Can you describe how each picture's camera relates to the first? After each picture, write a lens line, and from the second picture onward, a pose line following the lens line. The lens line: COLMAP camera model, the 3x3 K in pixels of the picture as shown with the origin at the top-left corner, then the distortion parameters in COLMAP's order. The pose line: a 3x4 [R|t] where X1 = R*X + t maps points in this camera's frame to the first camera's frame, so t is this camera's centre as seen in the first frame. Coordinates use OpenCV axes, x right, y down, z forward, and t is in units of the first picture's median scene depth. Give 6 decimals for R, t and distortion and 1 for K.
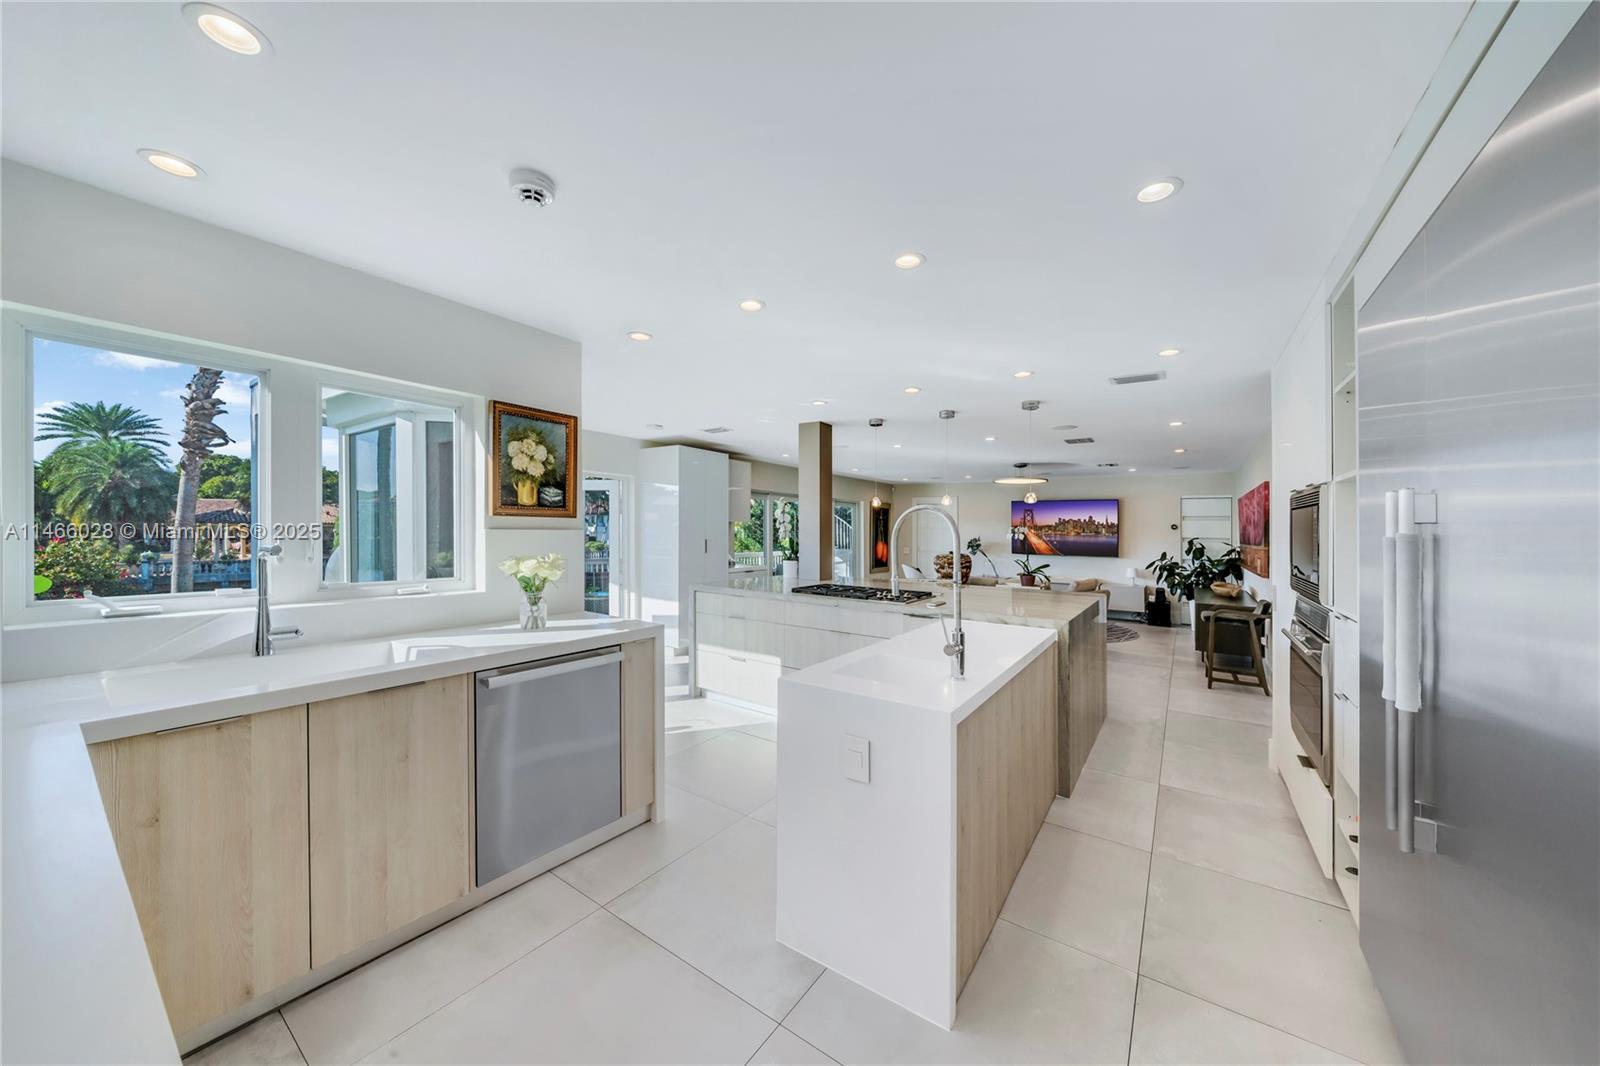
lens RADIAL K [[546.0, 0, 800.0], [0, 546.0, 533.0], [0, 0, 1]] dist [0.000061, 0.000026]
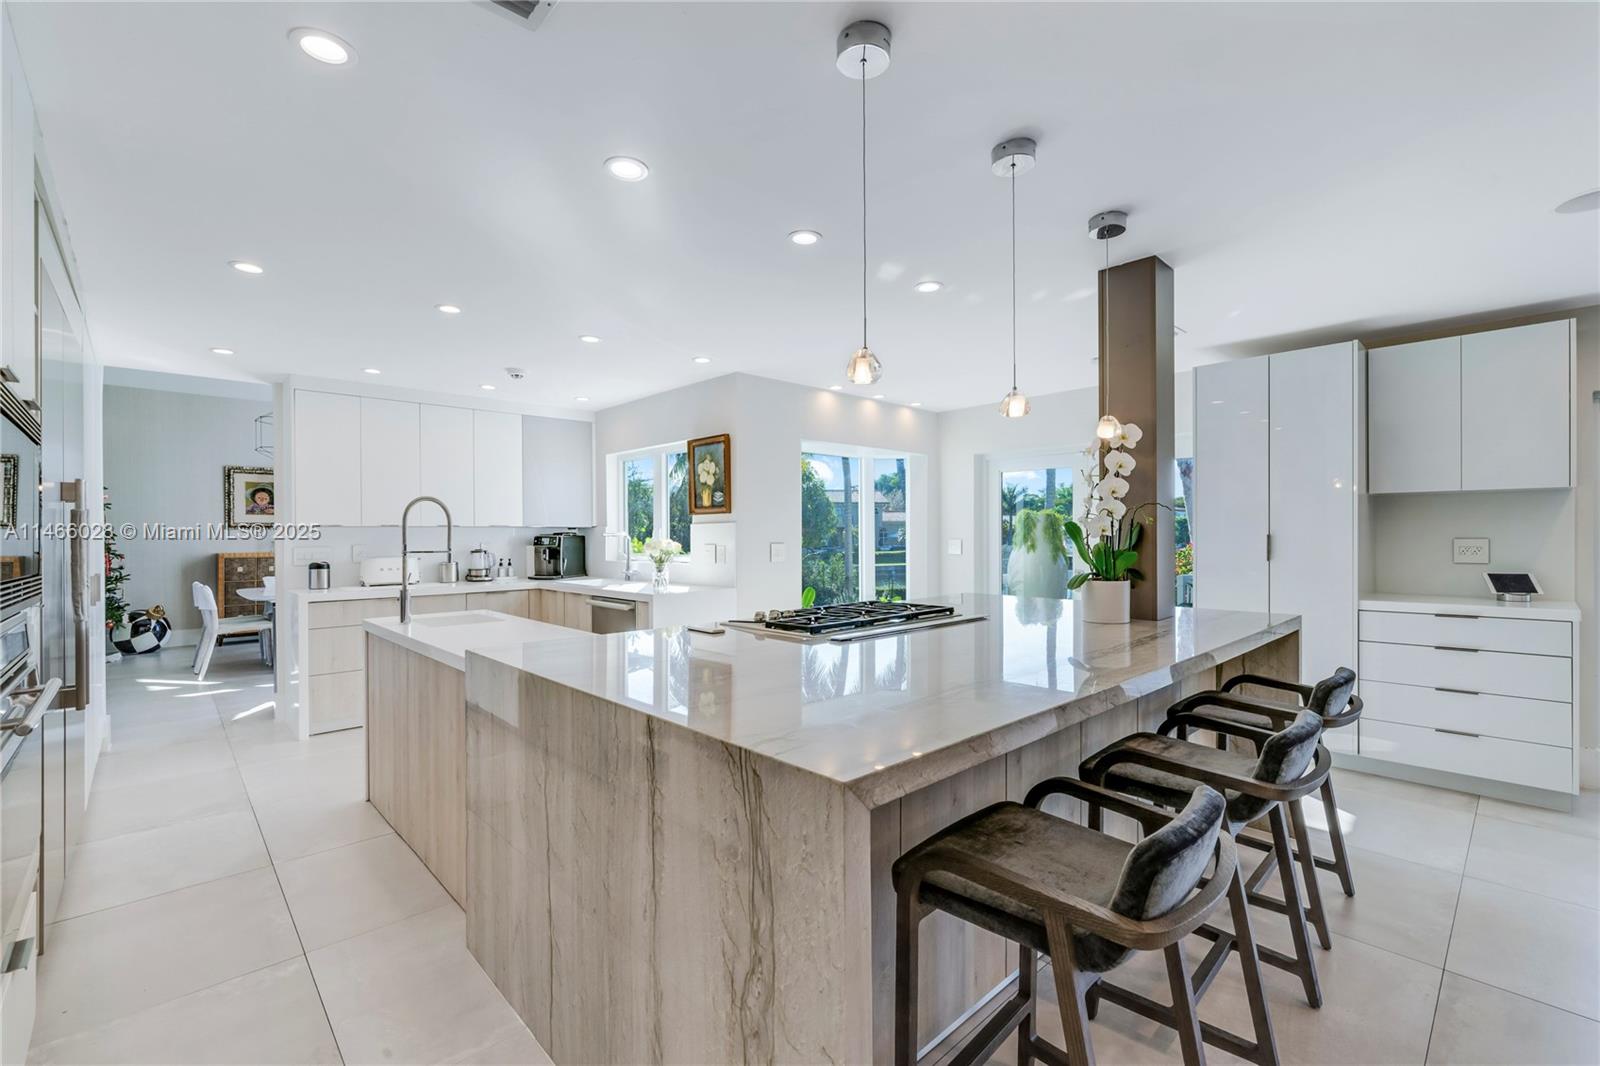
lens RADIAL K [[713.7, 0, 800.0], [0, 713.7, 533.0], [0, 0, 1]] dist [-0.002620, -0.000253]
pose [[-0.213311, -0.001434, -0.976983, 1.260133], [0.003350, 0.999992, -0.002200, 0.023644], [0.976978, -0.003743, -0.213305, 1.621910]]
